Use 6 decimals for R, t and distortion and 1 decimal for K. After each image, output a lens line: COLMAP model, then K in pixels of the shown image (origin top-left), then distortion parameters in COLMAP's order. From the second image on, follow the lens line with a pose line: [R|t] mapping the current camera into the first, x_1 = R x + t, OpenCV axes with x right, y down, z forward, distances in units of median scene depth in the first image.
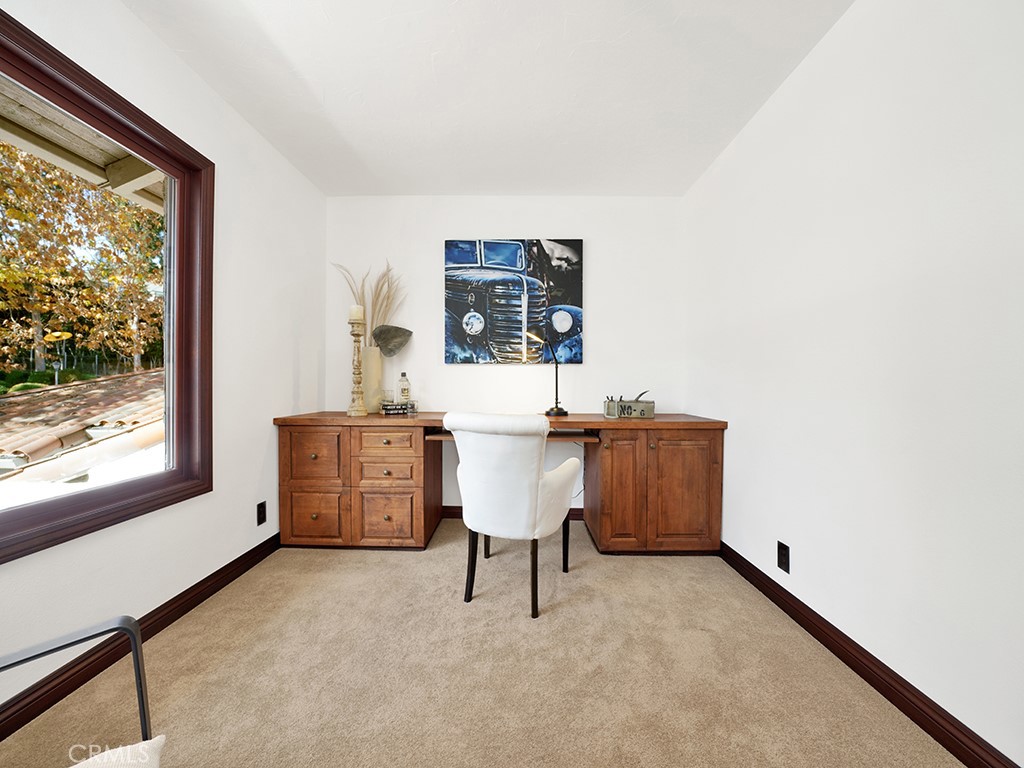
lens RADIAL K [[363.6, 0, 509.0], [0, 363.6, 391.9], [0, 0, 1]] dist [-0.019727, -0.000041]
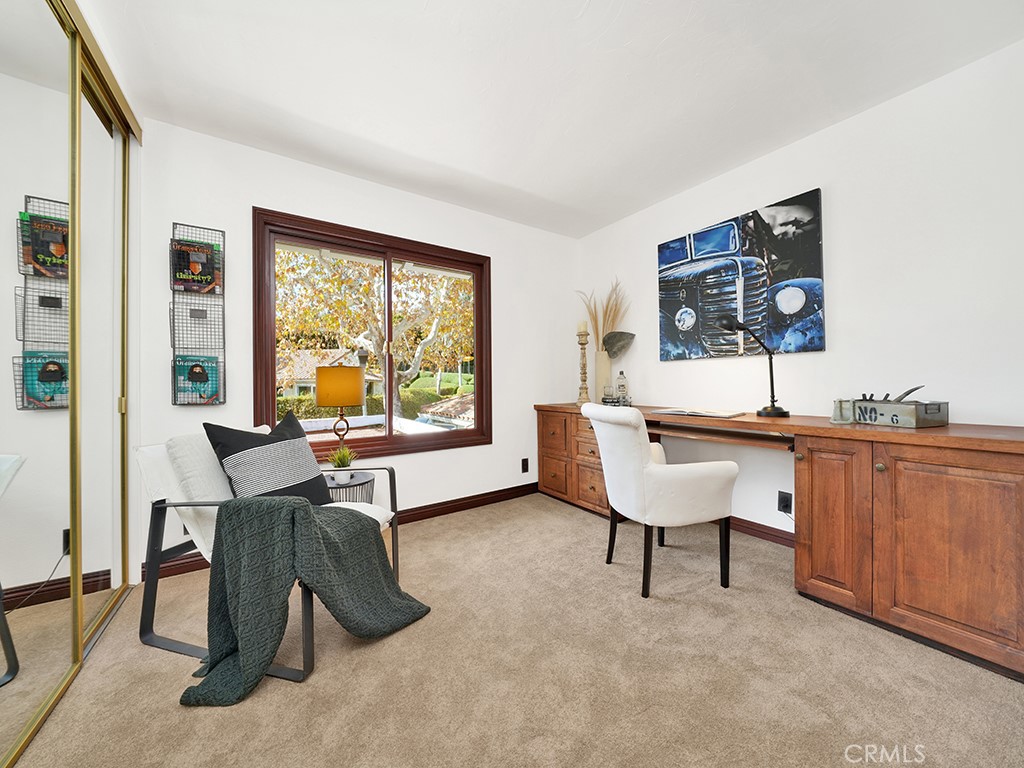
lens RADIAL K [[363.6, 0, 509.0], [0, 363.6, 391.9], [0, 0, 1]] dist [-0.019727, -0.000041]
pose [[0.570785, 0.009878, -0.821040, 0.448147], [-0.006055, 0.999951, 0.007821, 0.006080], [0.821077, 0.000507, 0.570817, 0.036665]]
